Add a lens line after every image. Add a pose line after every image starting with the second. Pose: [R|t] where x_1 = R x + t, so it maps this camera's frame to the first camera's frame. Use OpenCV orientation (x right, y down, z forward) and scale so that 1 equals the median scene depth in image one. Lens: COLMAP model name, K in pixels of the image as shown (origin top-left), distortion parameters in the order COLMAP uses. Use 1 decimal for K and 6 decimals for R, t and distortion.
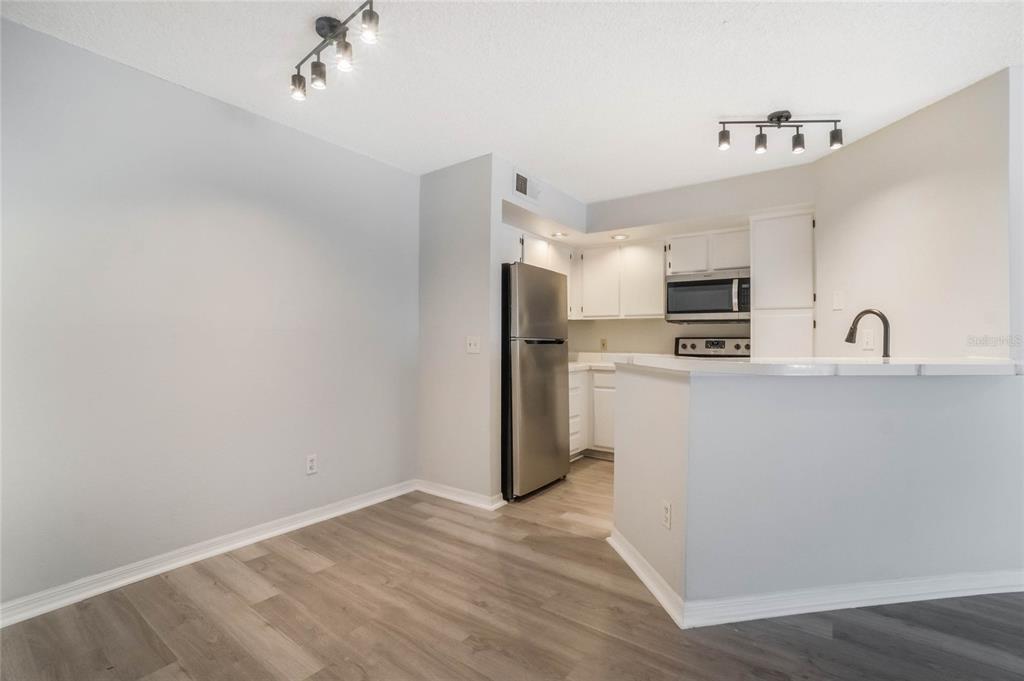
lens RADIAL K [[465.7, 0, 514.4], [0, 465.7, 343.9], [0, 0, 1]] dist [-0.061188, 0.024662]
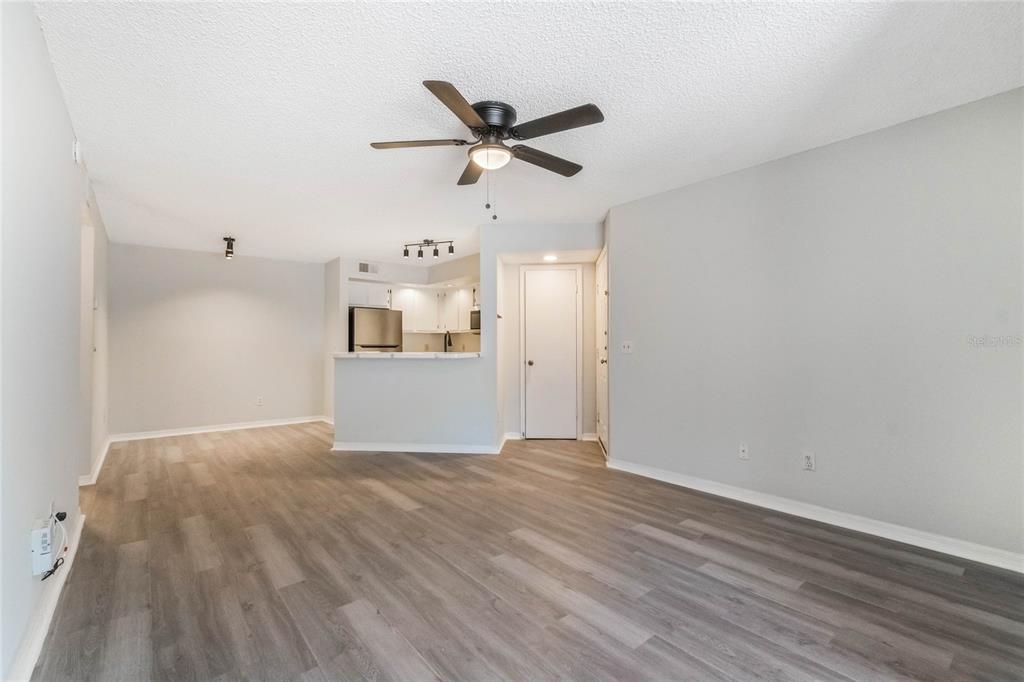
lens RADIAL K [[460.7, 0, 511.4], [0, 460.7, 327.7], [0, 0, 1]] dist [-0.000085, -0.000052]
pose [[0.965817, -0.014139, -0.258838, 0.965776], [0.001251, 0.998754, -0.049888, 0.013841], [0.259221, 0.047859, 0.964632, -0.634209]]
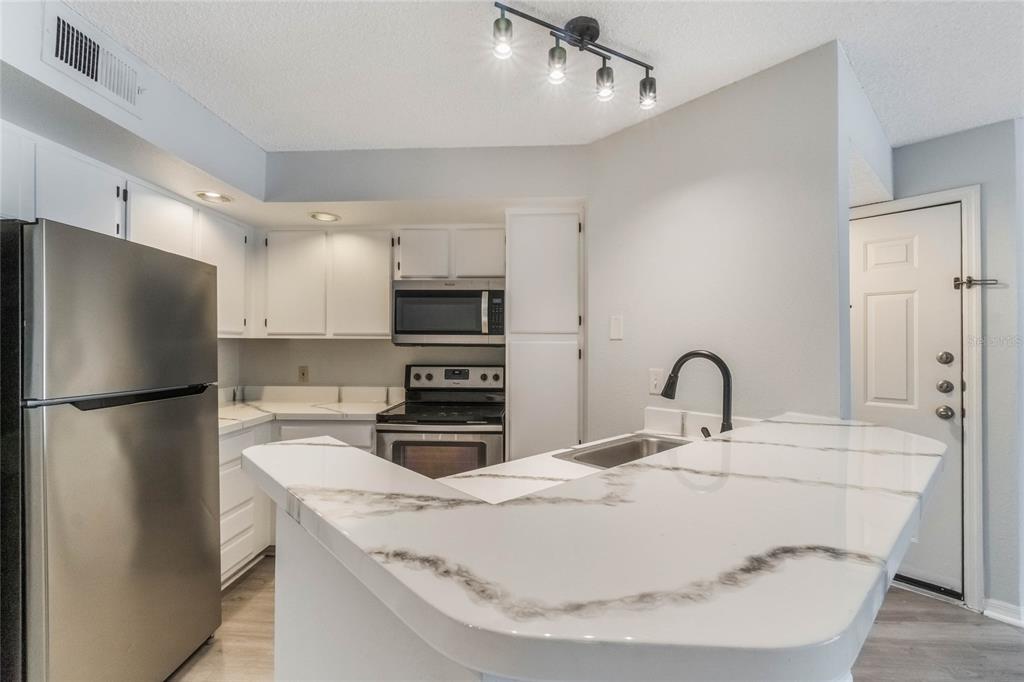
lens RADIAL K [[450.1, 0, 509.4], [0, 450.1, 342.7], [0, 0, 1]] dist [0.001291, 0.000023]
pose [[0.840902, 0.002636, 0.541181, 0.109953], [0.002828, 0.999953, -0.009265, -0.047294], [-0.541180, 0.009322, 0.840855, 0.342773]]
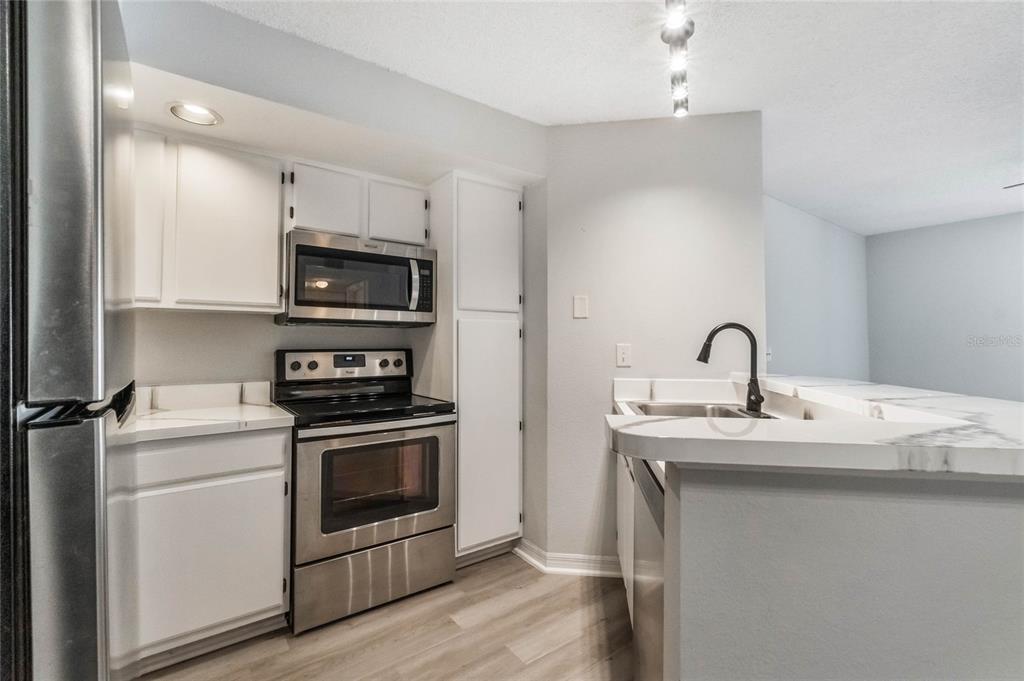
lens RADIAL K [[460.7, 0, 511.4], [0, 460.7, 327.2], [0, 0, 1]] dist [-0.000085, -0.000052]
pose [[0.304857, 0.026527, 0.952029, -0.084994], [0.005679, 0.999544, -0.029669, -0.025752], [-0.952381, 0.014451, 0.304568, 0.651597]]
